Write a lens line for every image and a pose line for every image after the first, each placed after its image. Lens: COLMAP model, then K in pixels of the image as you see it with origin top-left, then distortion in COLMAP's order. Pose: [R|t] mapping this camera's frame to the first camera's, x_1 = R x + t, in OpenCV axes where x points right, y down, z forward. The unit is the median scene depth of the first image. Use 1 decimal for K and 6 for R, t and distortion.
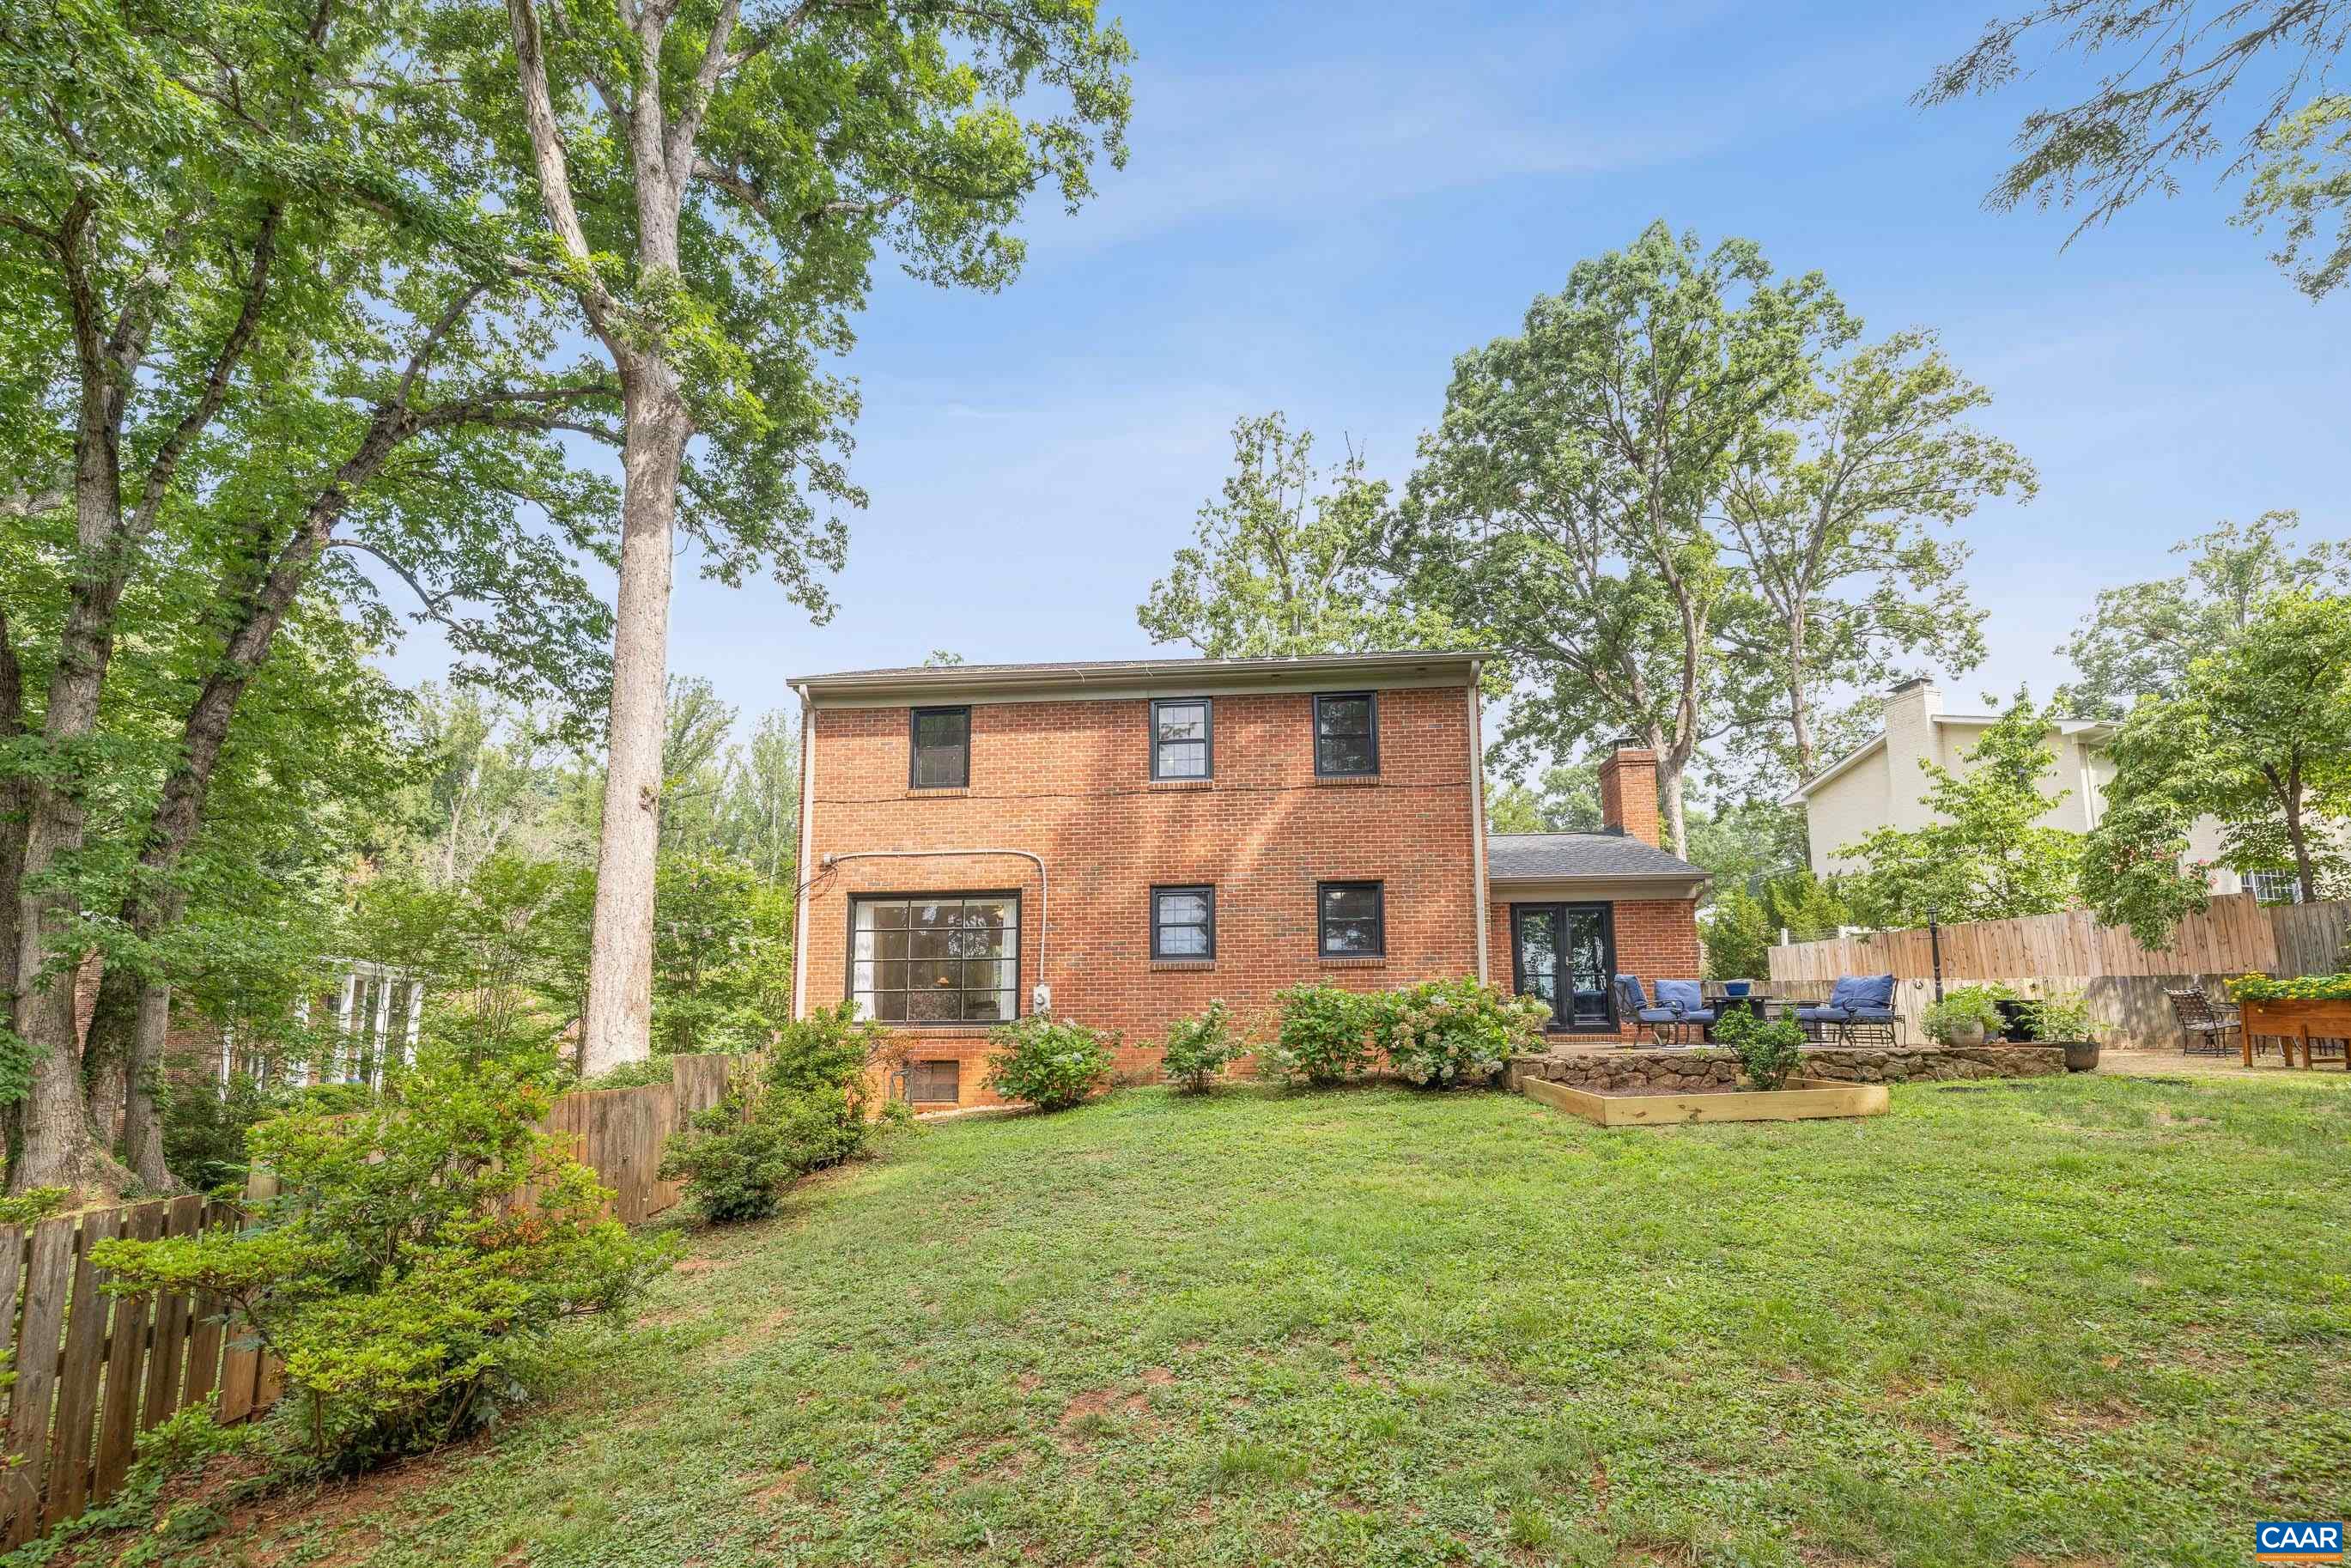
lens RADIAL K [[1010.0, 0, 1208.8], [0, 1010.0, 900.2], [0, 0, 1]] dist [0.001846, 0.000087]
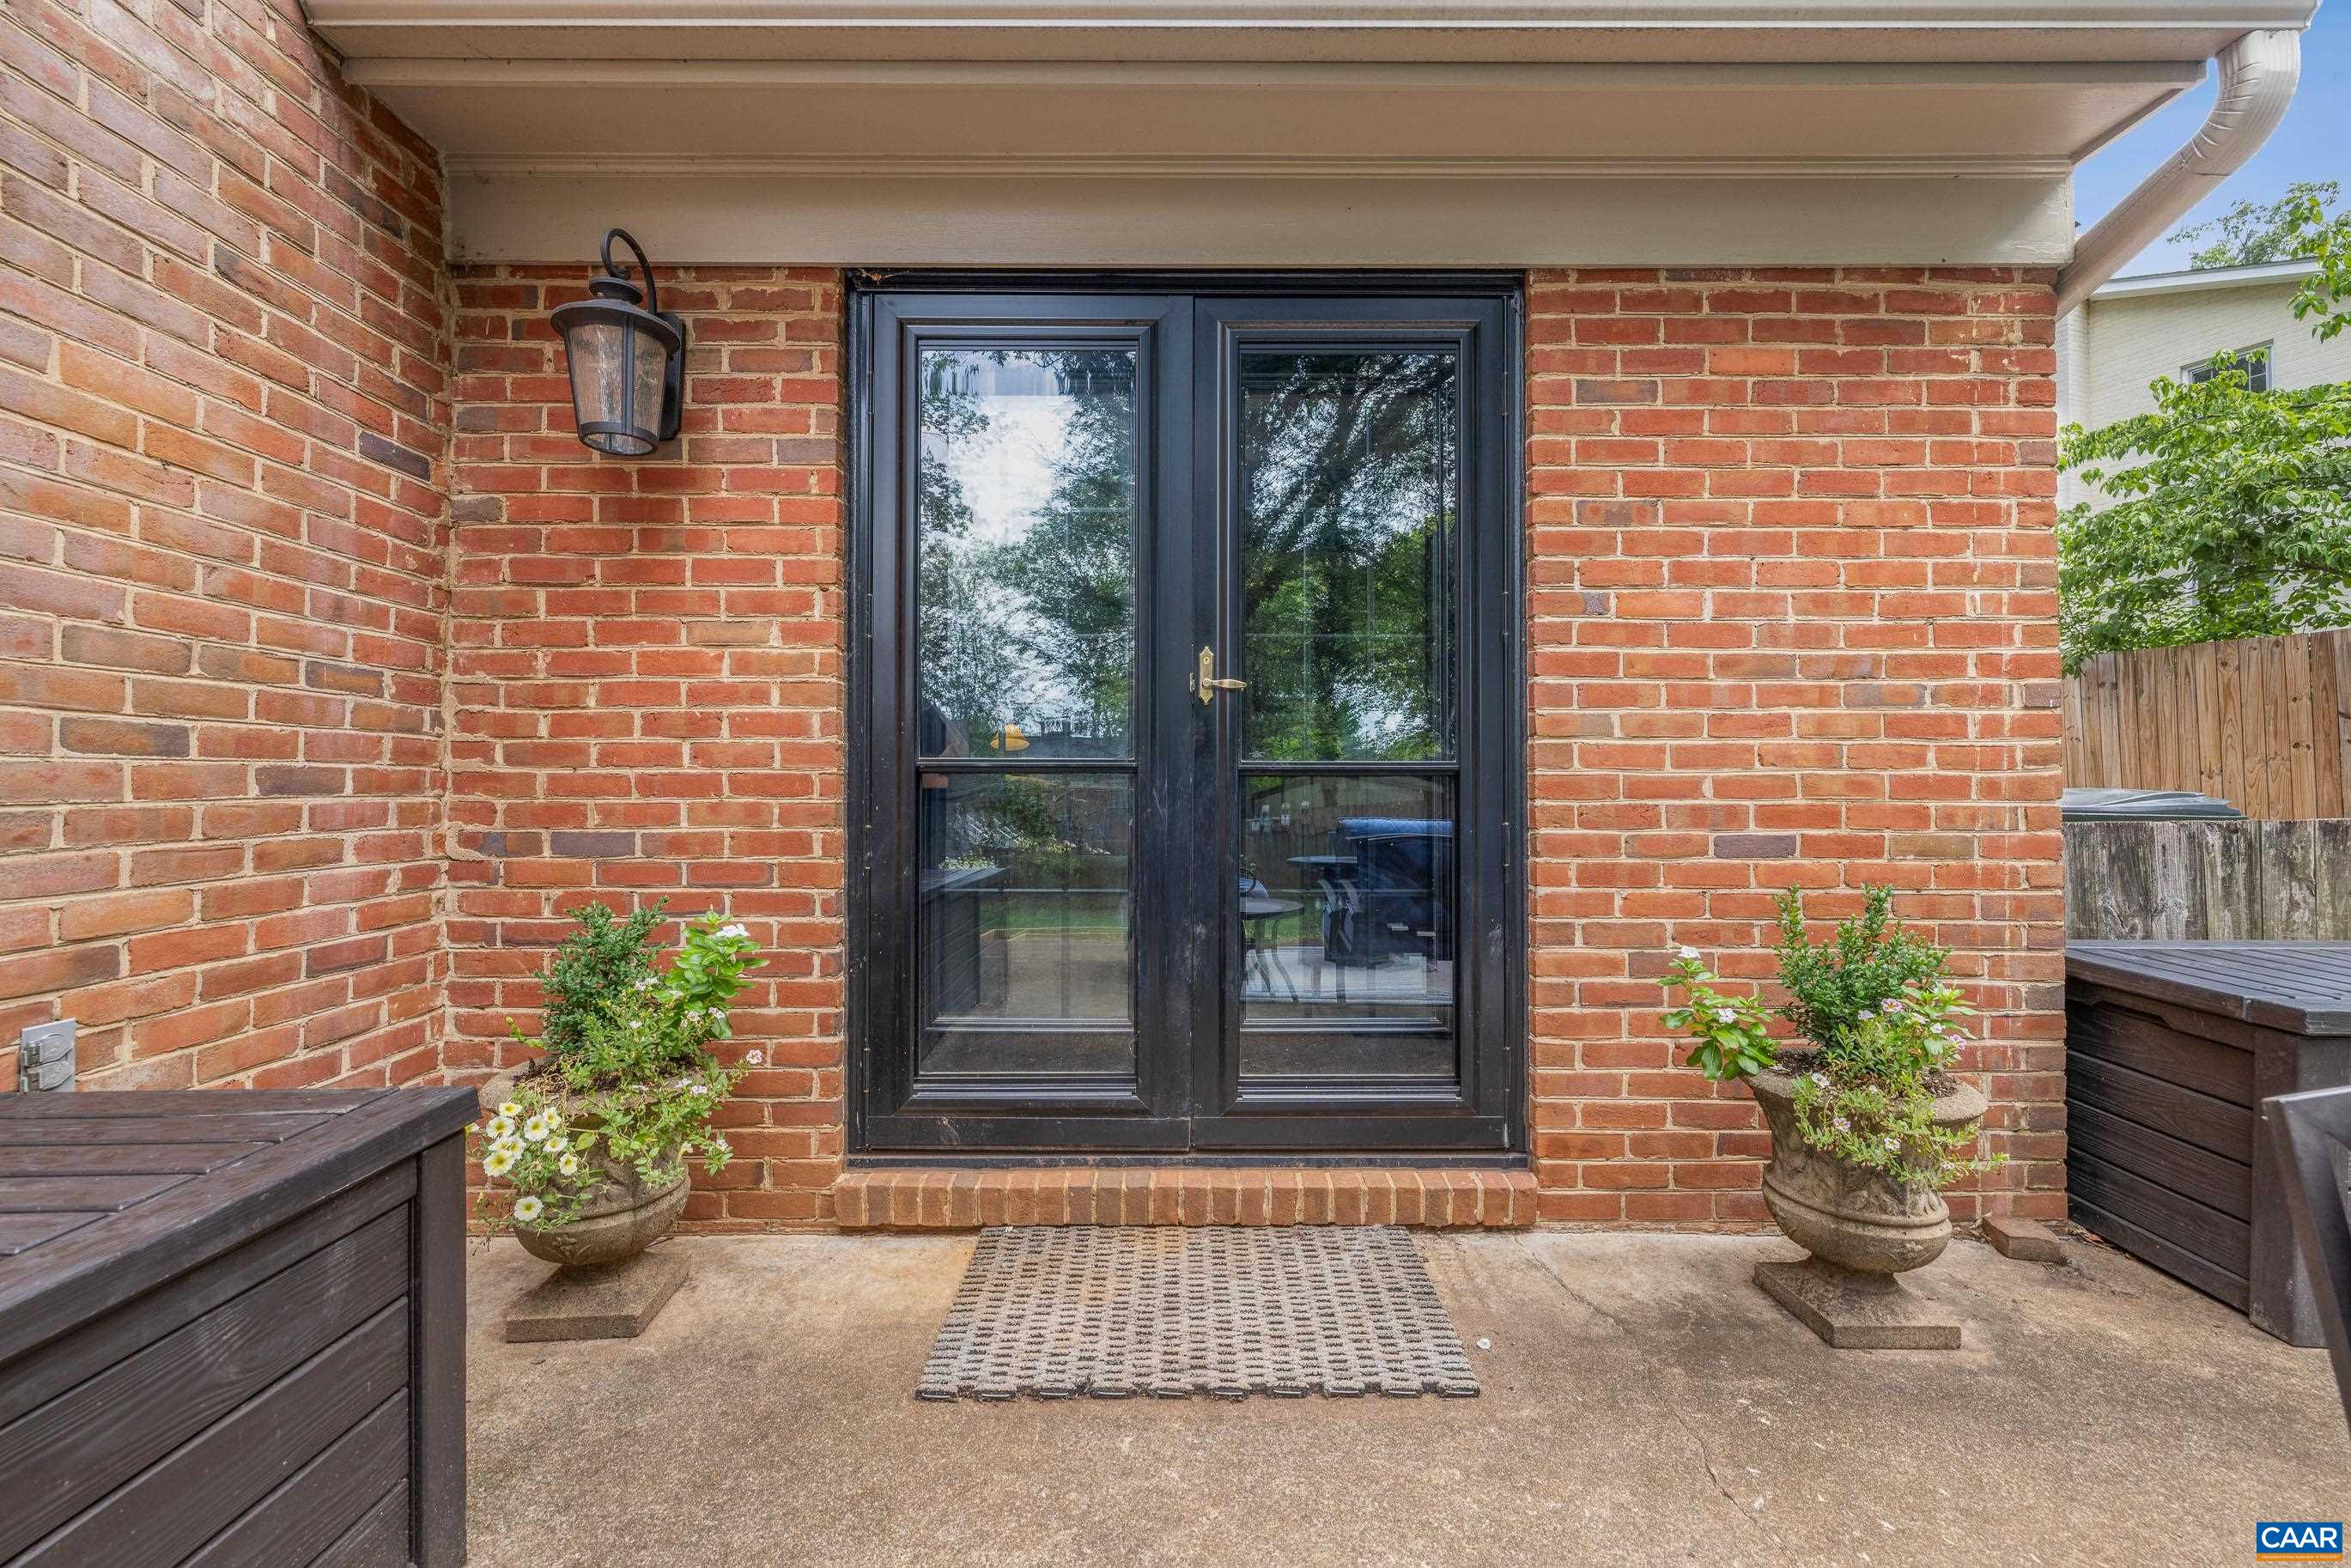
lens RADIAL K [[987.3, 0, 1178.5], [0, 987.3, 772.3], [0, 0, 1]] dist [0.001493, 0.000683]
pose [[0.997418, 0.010831, 0.070988, 0.386162], [-0.018887, 0.993322, 0.113822, 0.064920], [-0.069281, -0.114869, 0.990962, 0.963344]]
